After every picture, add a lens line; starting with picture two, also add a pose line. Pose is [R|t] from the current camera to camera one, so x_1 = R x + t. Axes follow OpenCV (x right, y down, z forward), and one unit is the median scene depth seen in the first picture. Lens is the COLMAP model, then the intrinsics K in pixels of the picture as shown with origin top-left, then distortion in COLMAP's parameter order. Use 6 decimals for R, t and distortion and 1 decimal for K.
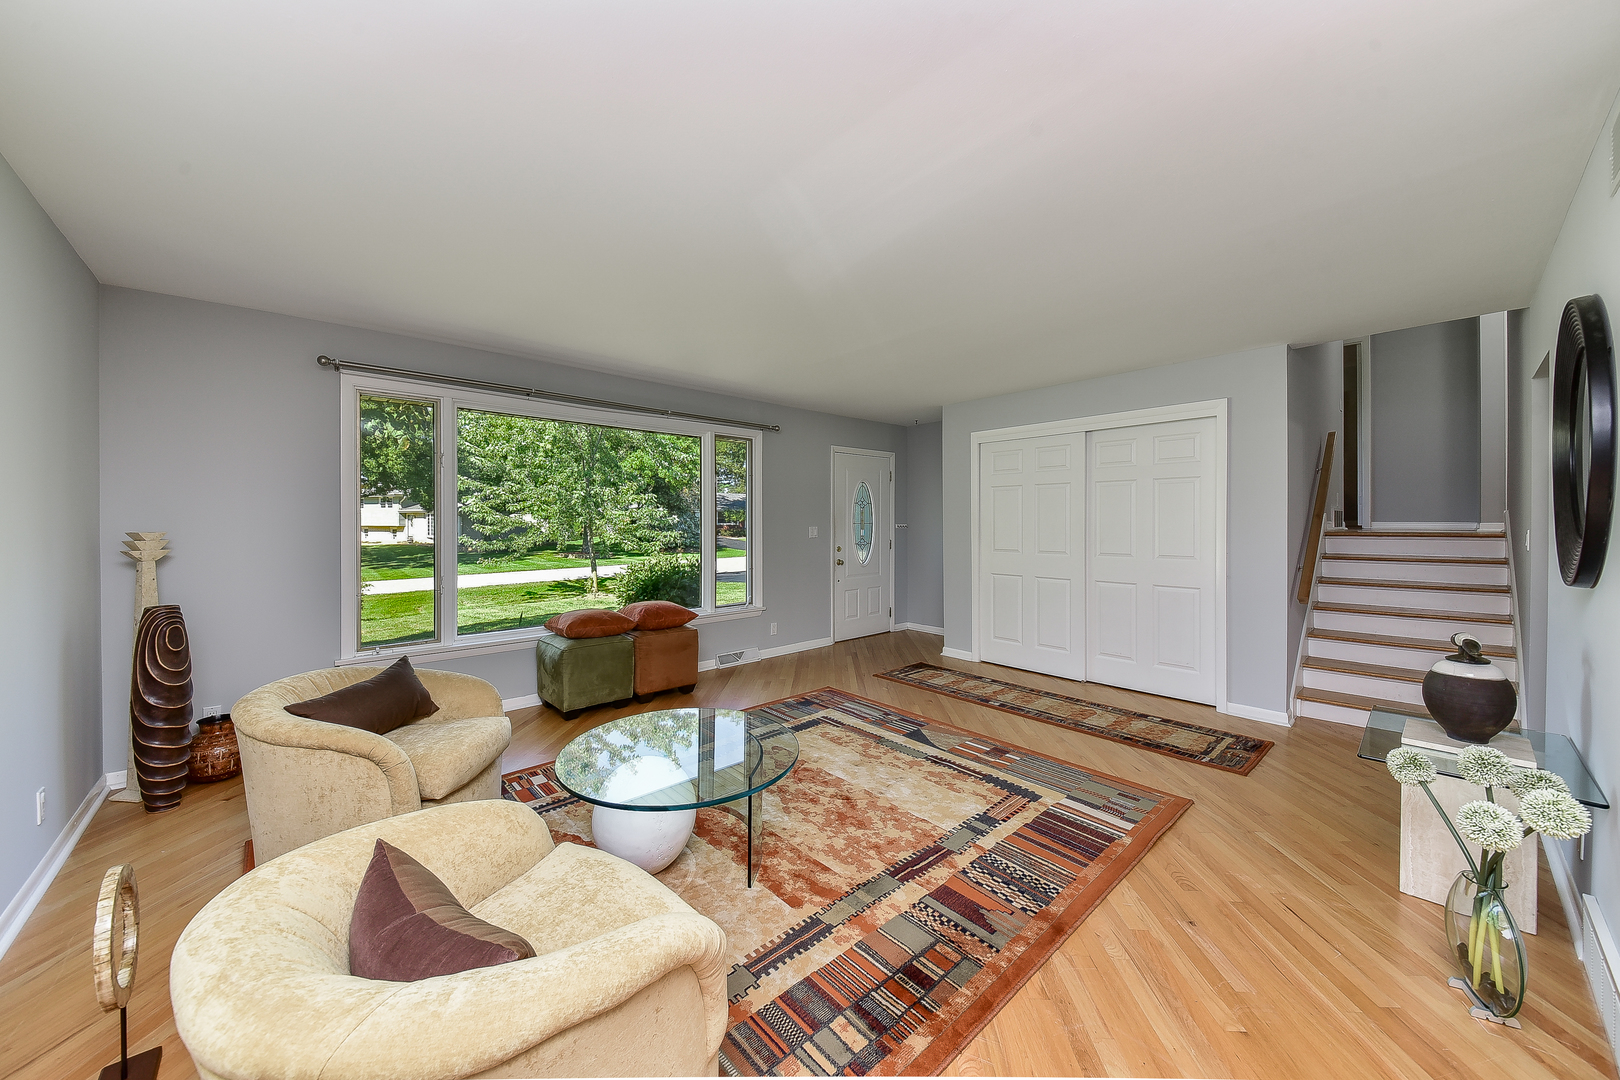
lens RADIAL K [[573.5, 0, 800.7], [0, 573.5, 525.8], [0, 0, 1]] dist [0.025769, -0.000077]
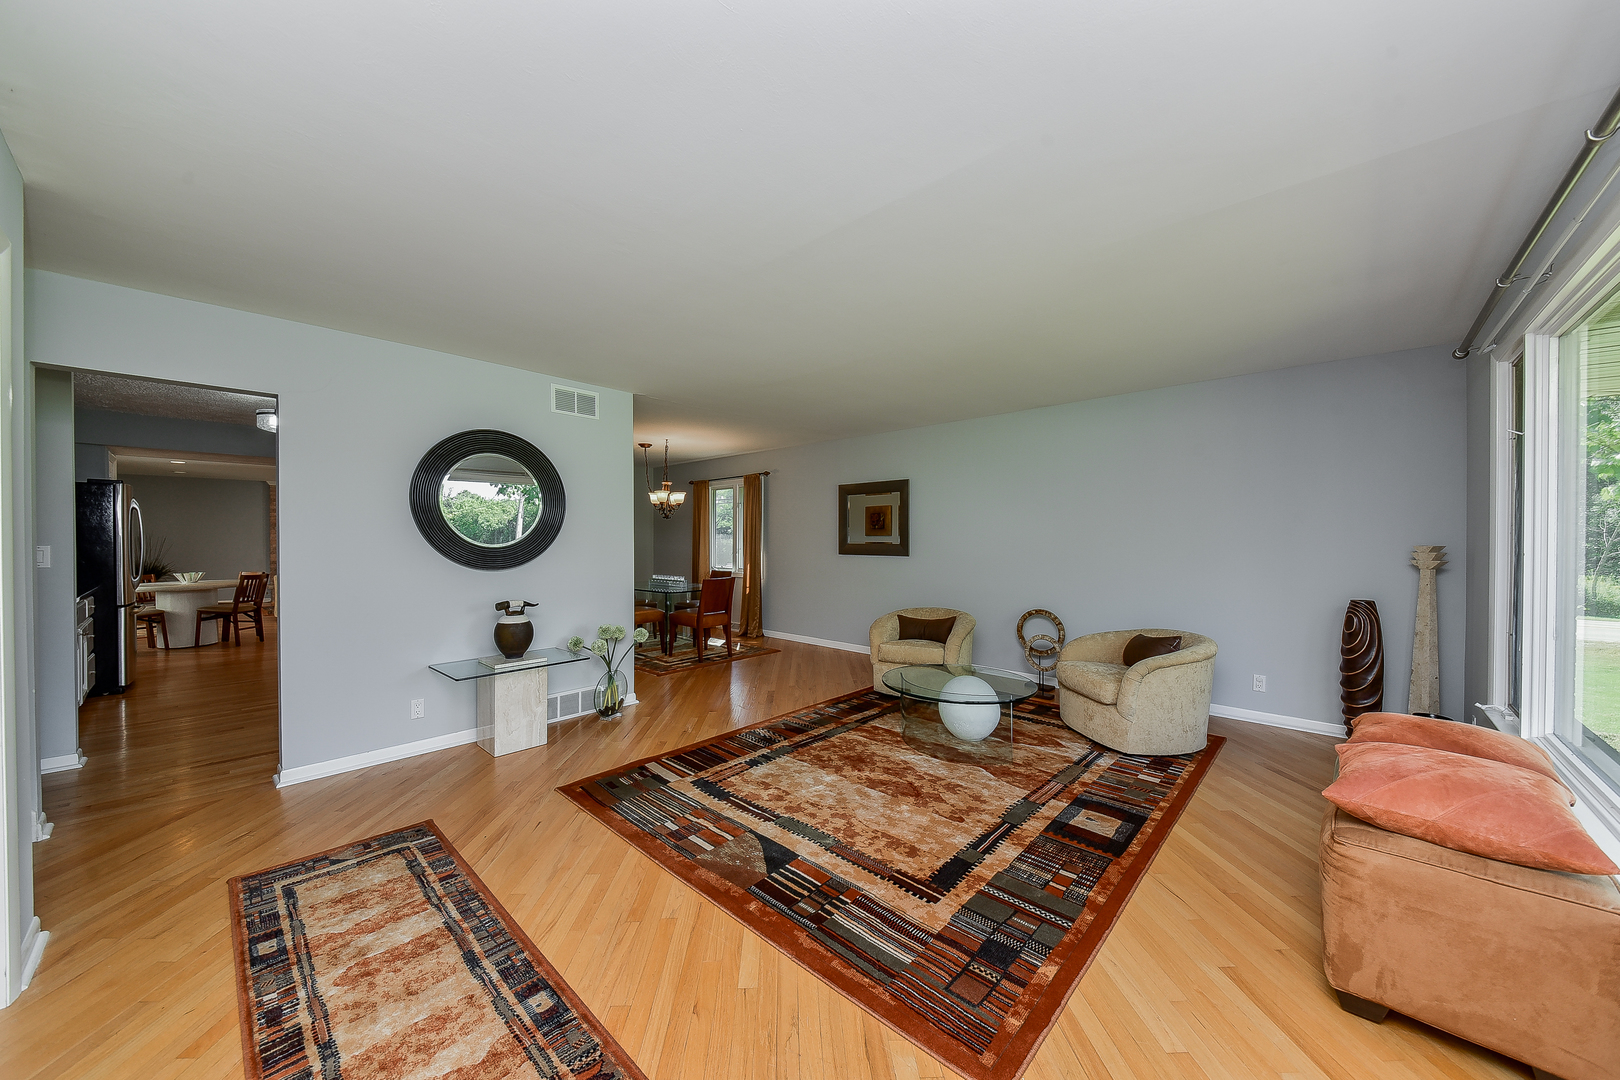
lens RADIAL K [[573.5, 0, 800.7], [0, 573.5, 525.8], [0, 0, 1]] dist [0.025769, -0.000077]
pose [[-0.996953, -0.007639, -0.077630, 0.256501], [-0.007191, 0.999956, -0.006055, -0.021942], [0.077673, -0.005478, -0.996964, 1.869695]]
